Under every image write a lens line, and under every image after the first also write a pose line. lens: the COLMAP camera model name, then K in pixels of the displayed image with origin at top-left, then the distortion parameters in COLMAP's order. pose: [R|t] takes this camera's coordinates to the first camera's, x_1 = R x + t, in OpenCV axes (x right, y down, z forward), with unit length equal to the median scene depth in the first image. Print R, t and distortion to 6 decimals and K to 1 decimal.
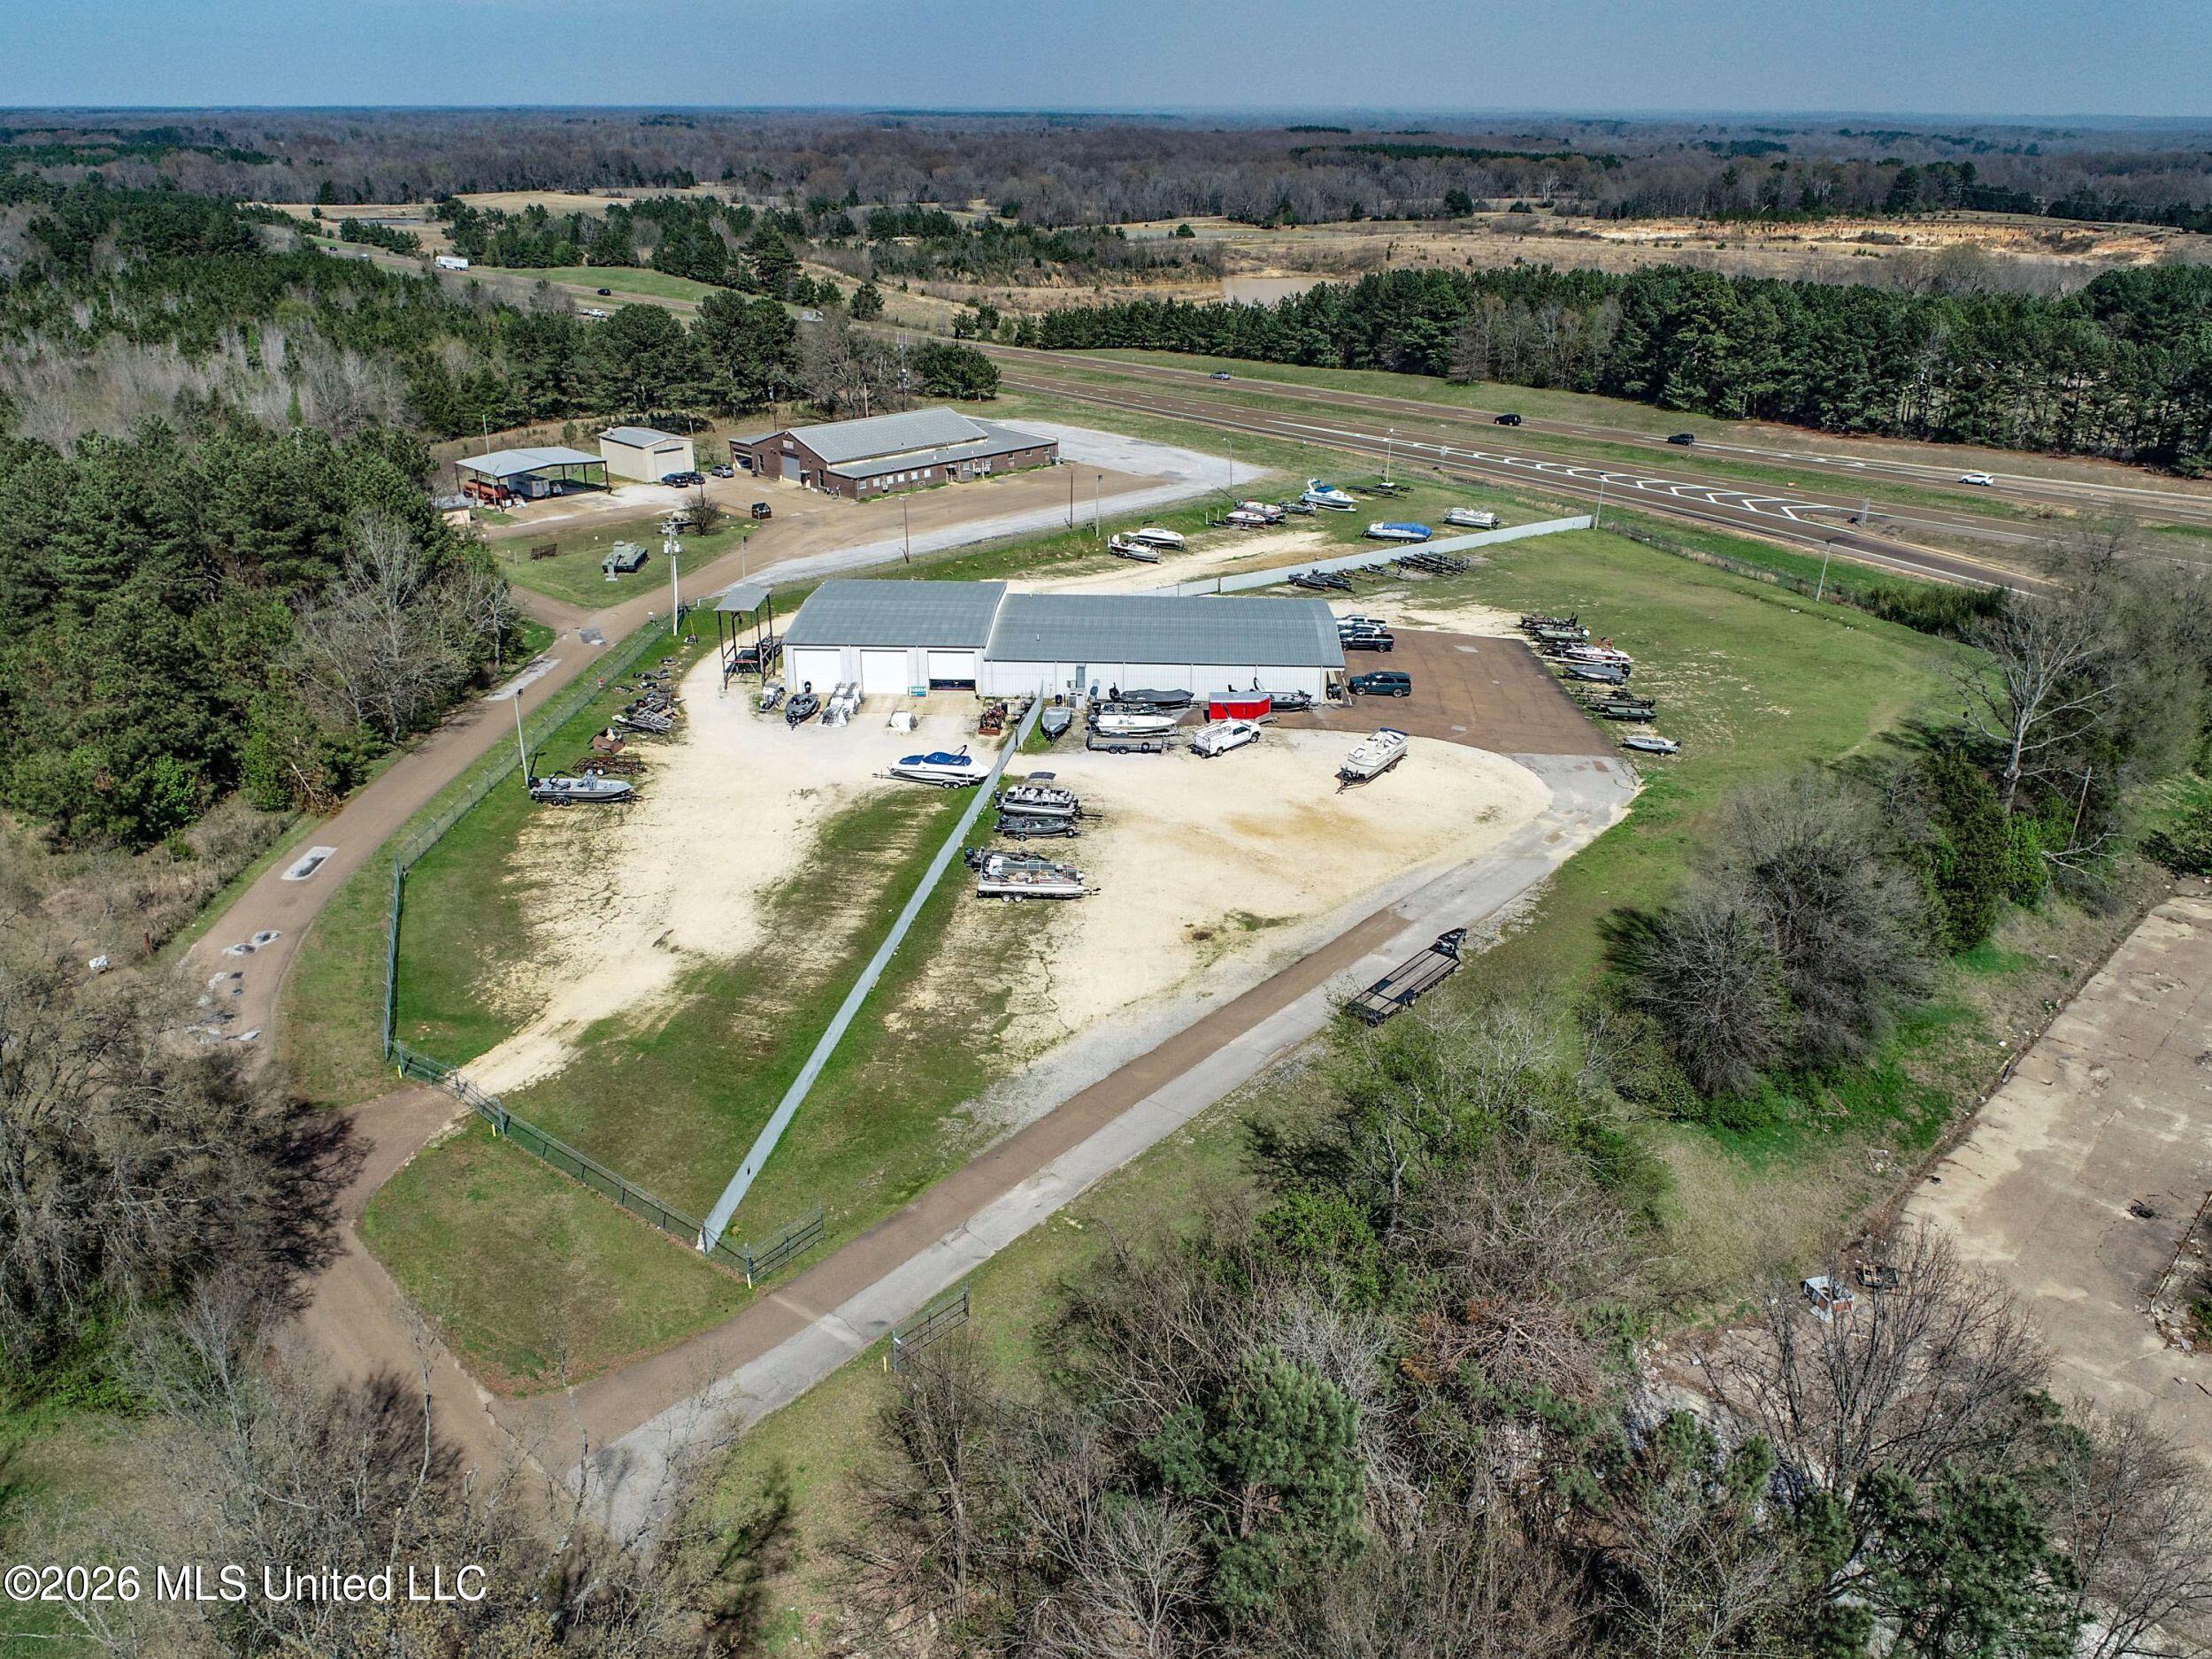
lens RADIAL K [[1676.0, 0, 1099.9], [0, 1676.0, 824.8], [0, 0, 1]] dist [-0.015375, 0.005382]
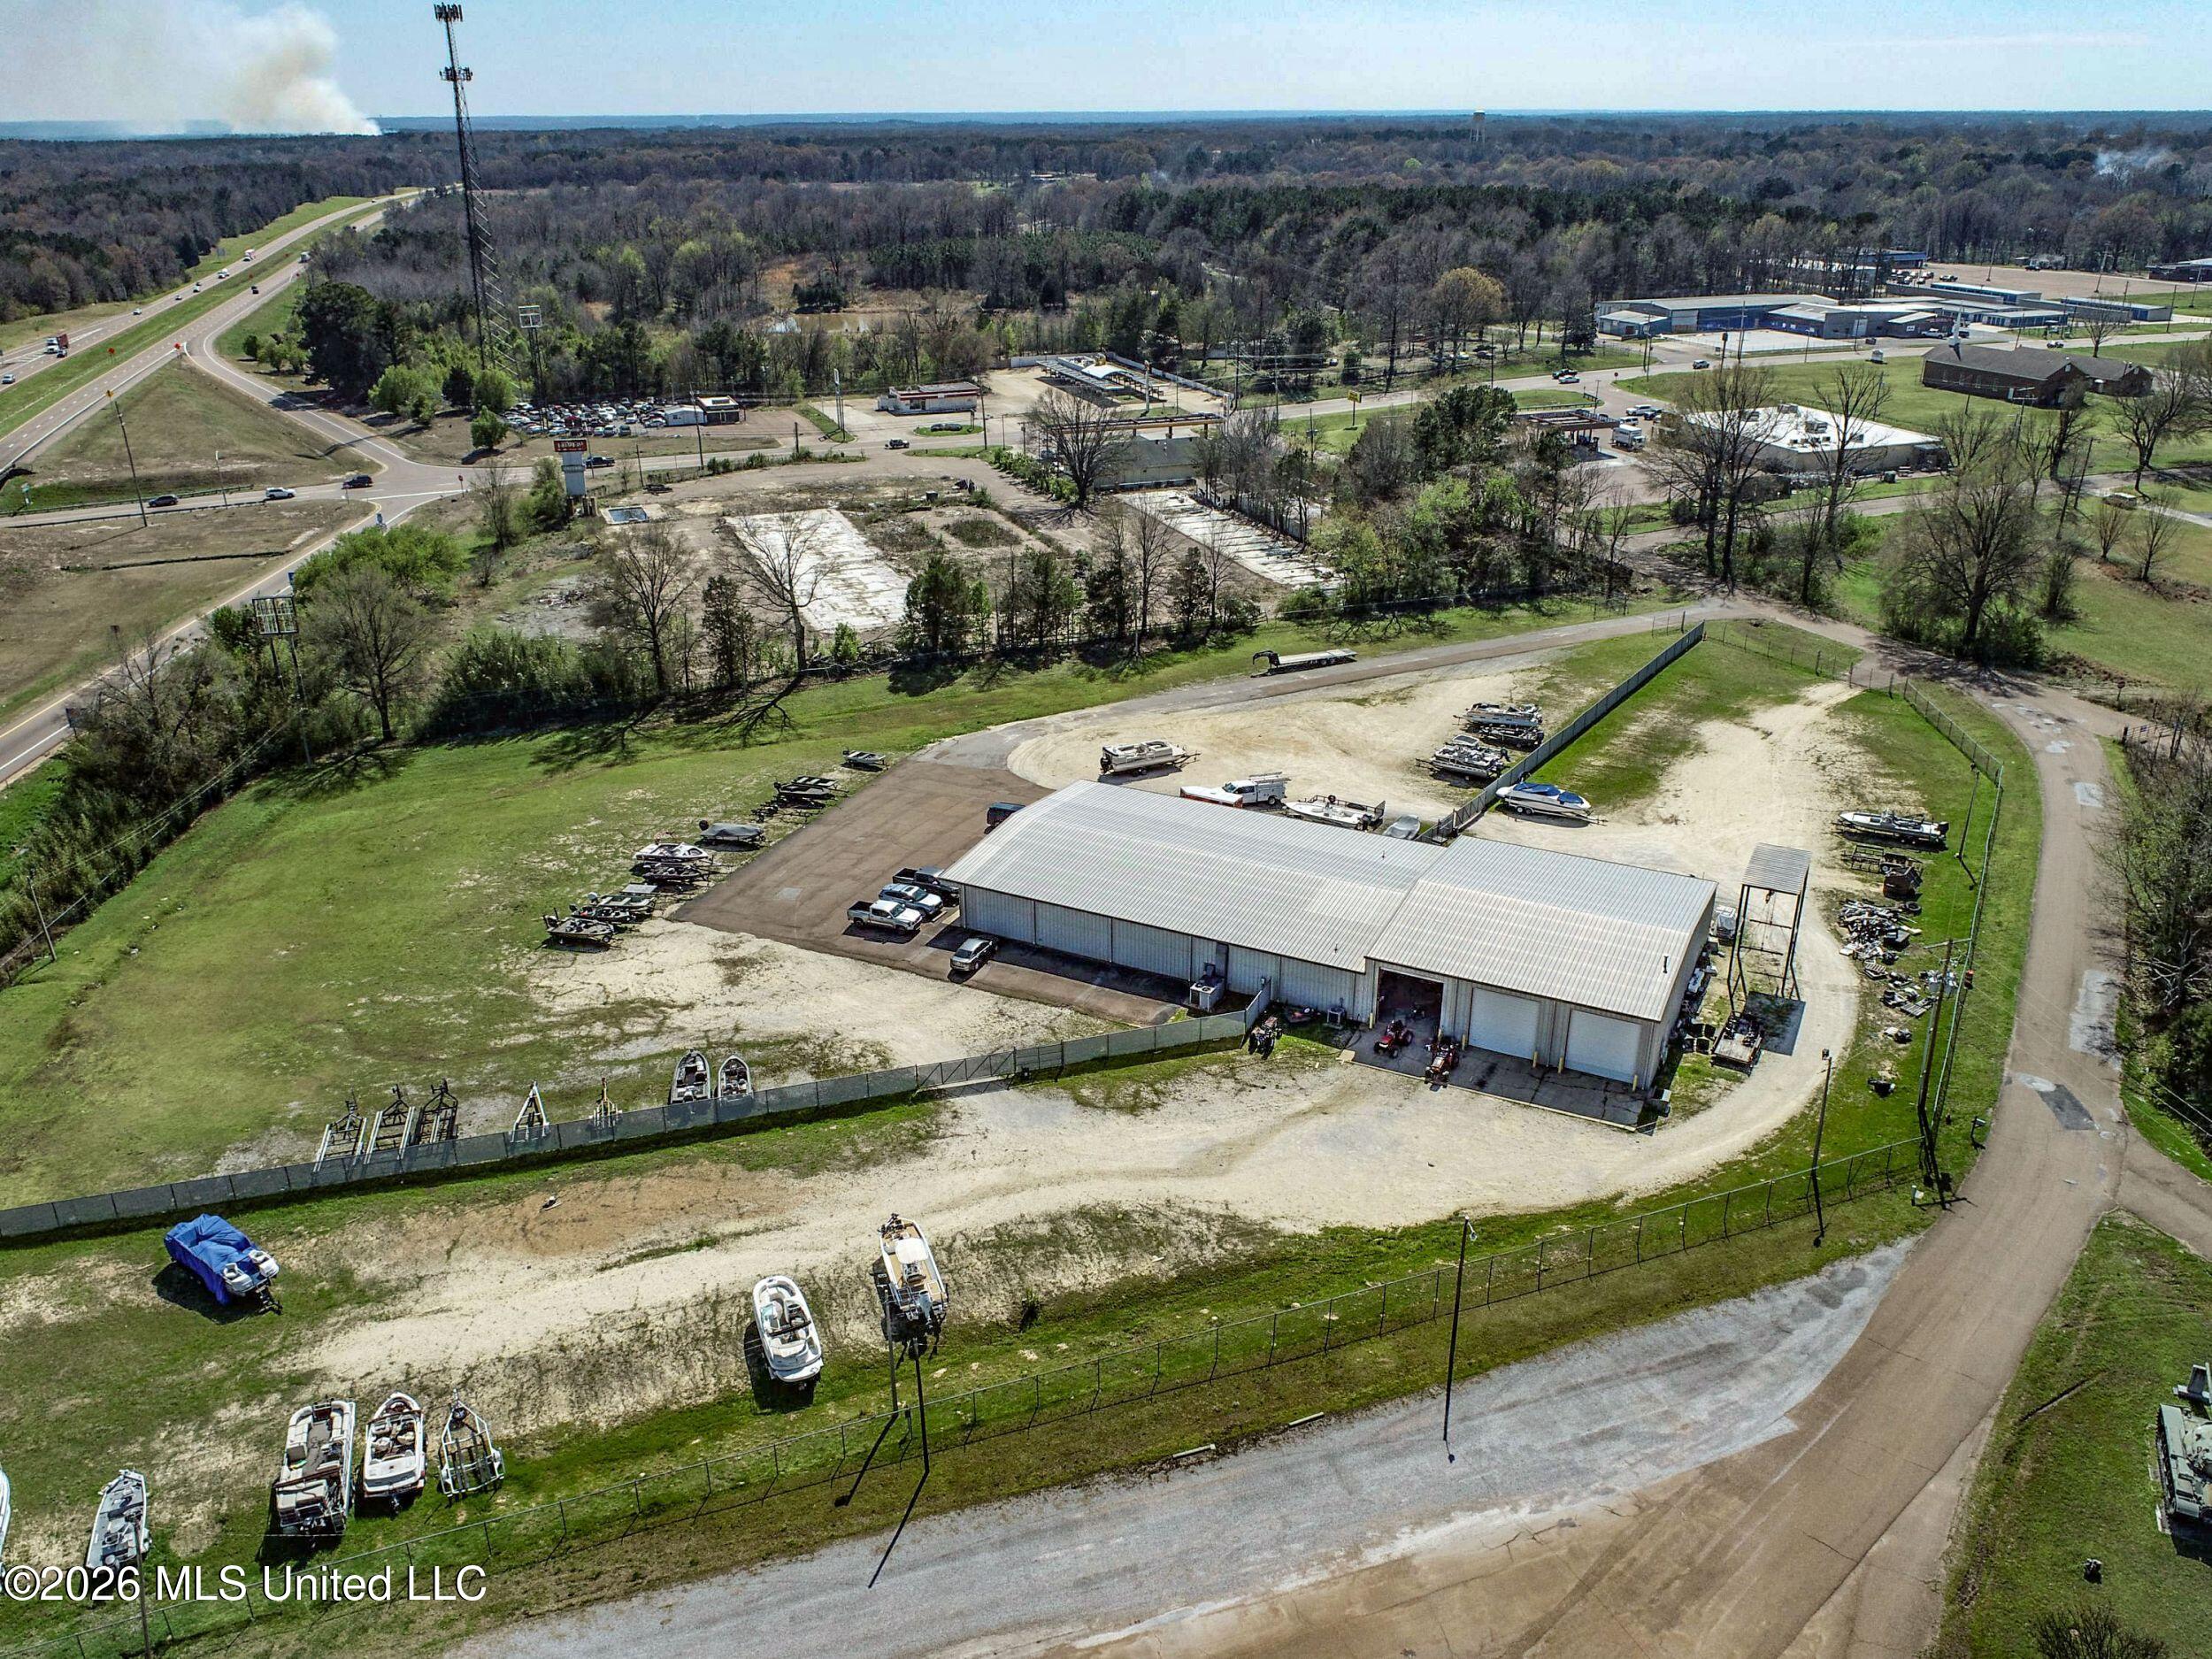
lens RADIAL K [[1676.0, 0, 1095.4], [0, 1676.0, 822.7], [0, 0, 1]] dist [-0.015375, 0.005382]
pose [[-0.904232, -0.164727, 0.393993, -0.176764], [0.172682, 0.702772, 0.690139, -0.548092], [-0.390571, 0.692081, -0.607023, 1.203908]]
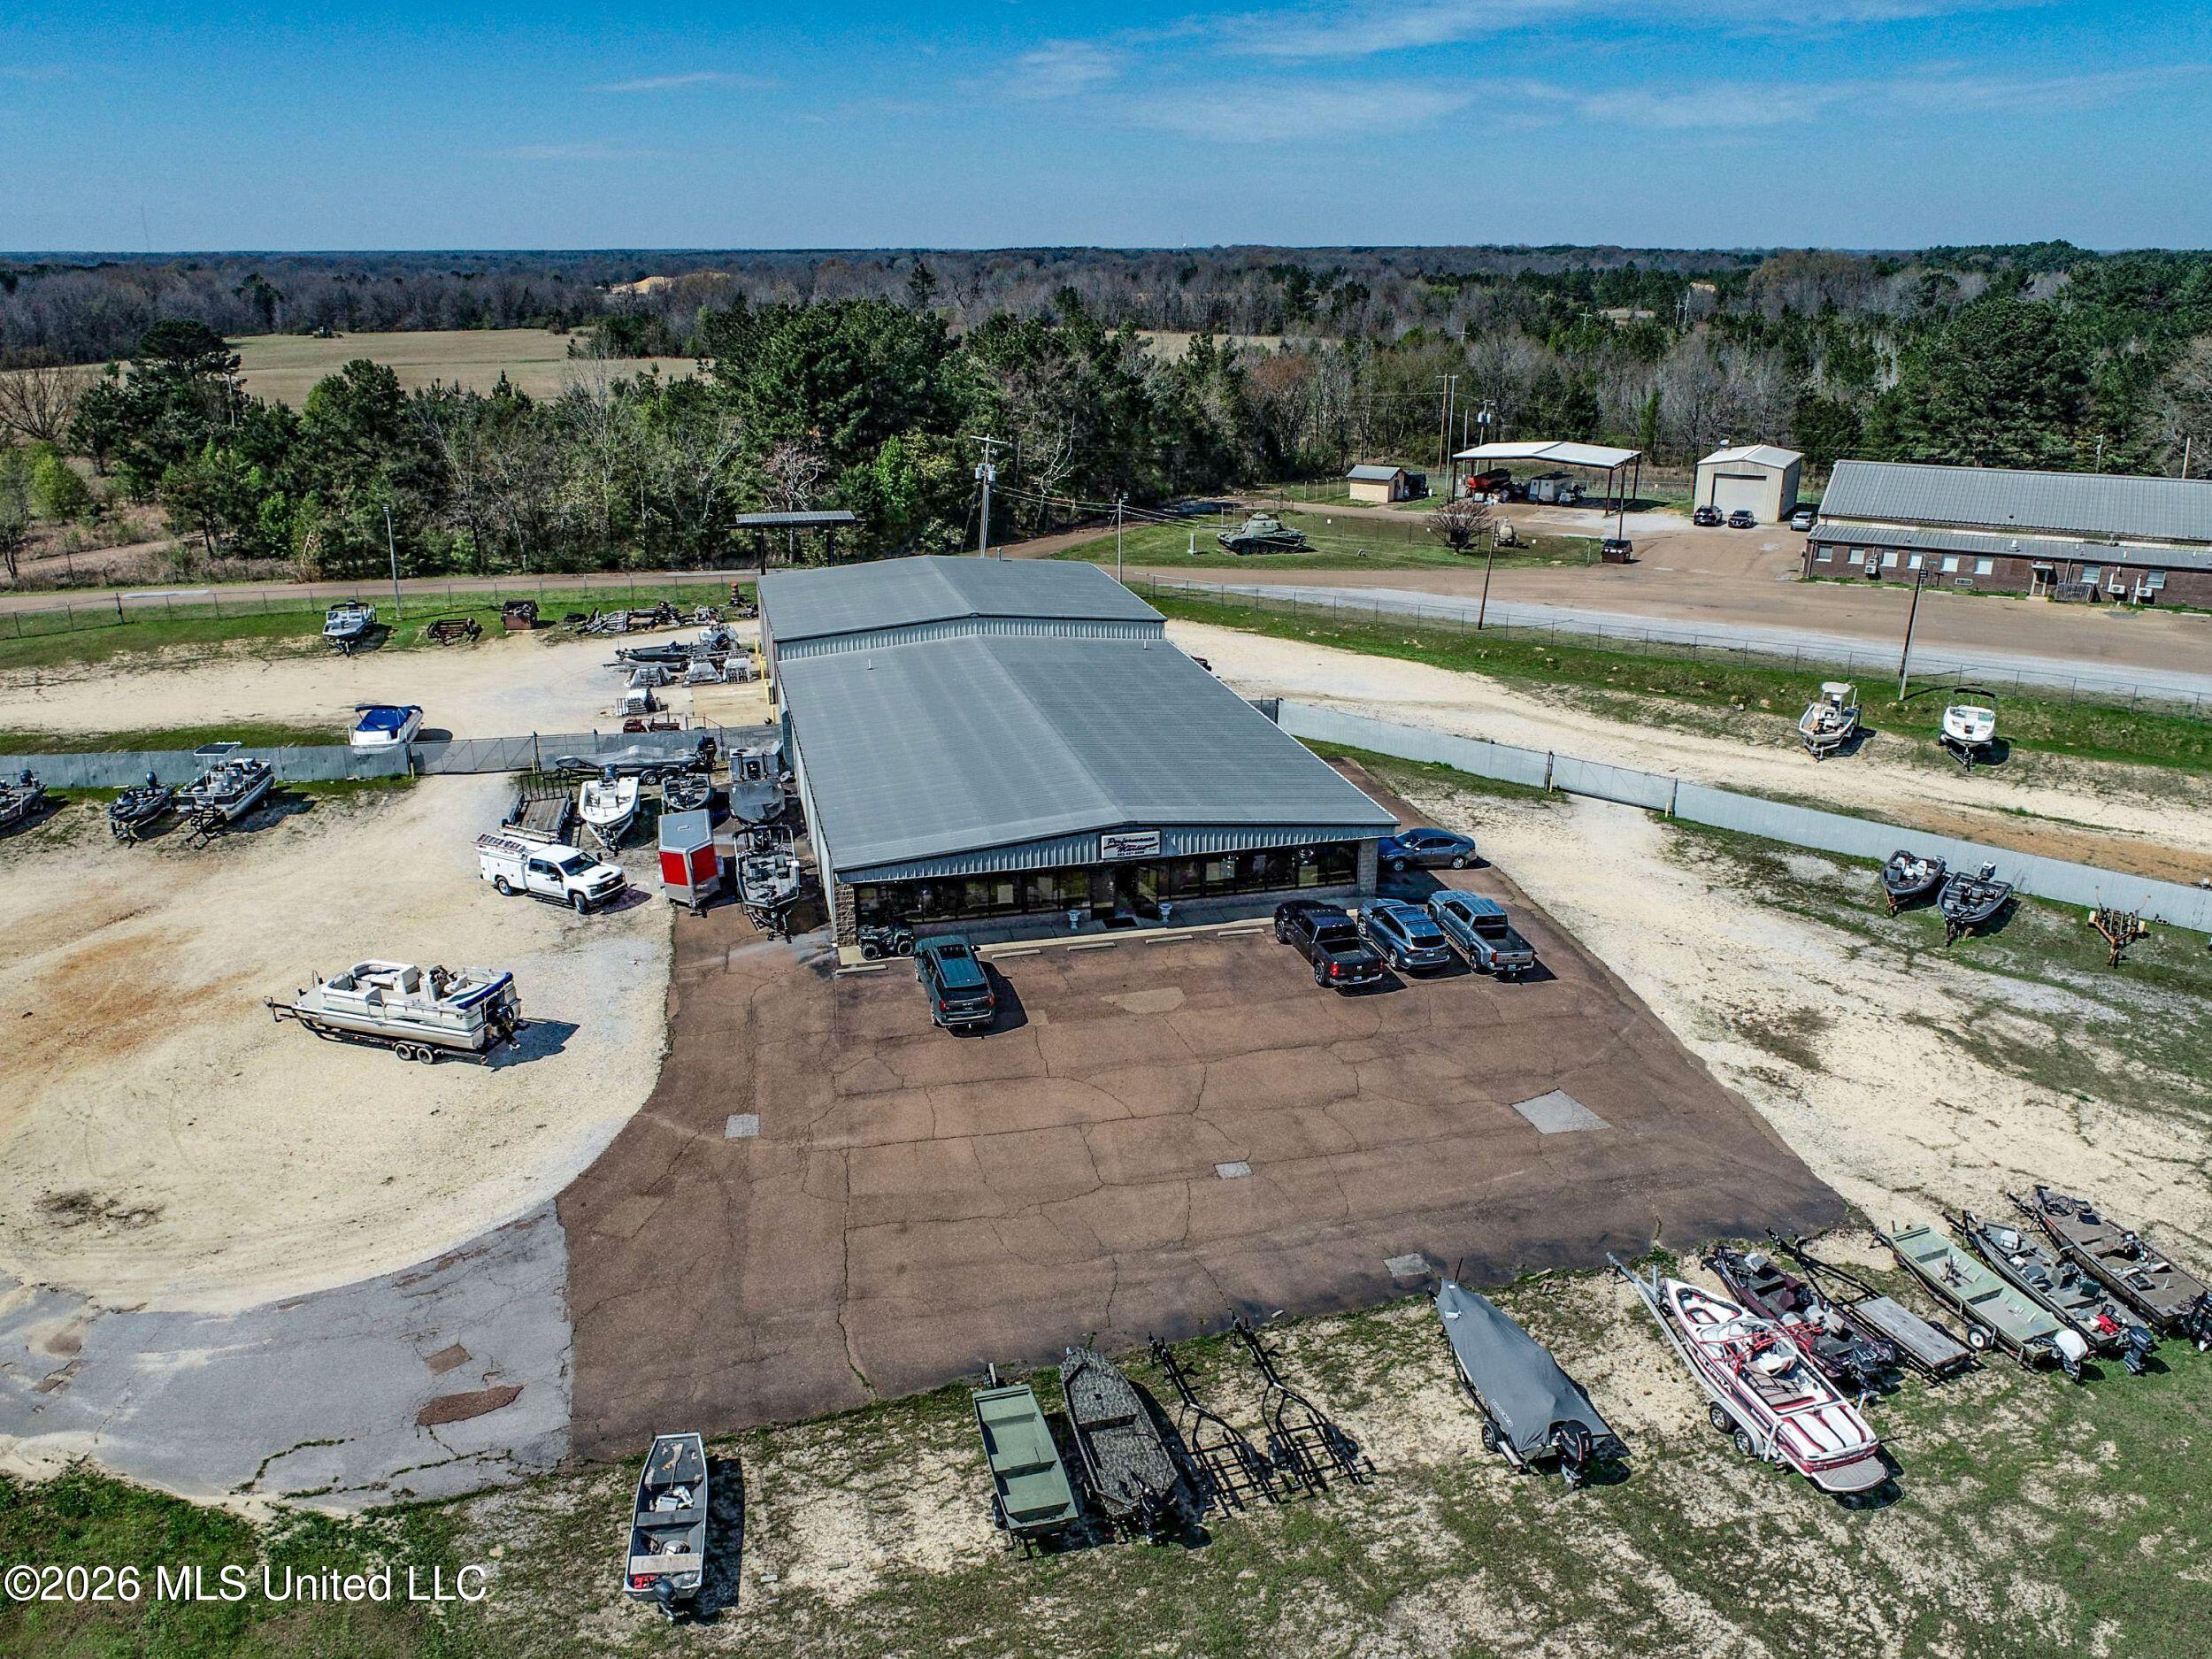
lens RADIAL K [[1676.0, 0, 1098.0], [0, 1676.0, 819.2], [0, 0, 1]] dist [-0.015375, 0.005382]
pose [[0.281299, 0.306317, -0.909418, 0.398870], [-0.377904, 0.906467, 0.188431, -0.156486], [0.882077, 0.290667, 0.370747, 0.690286]]
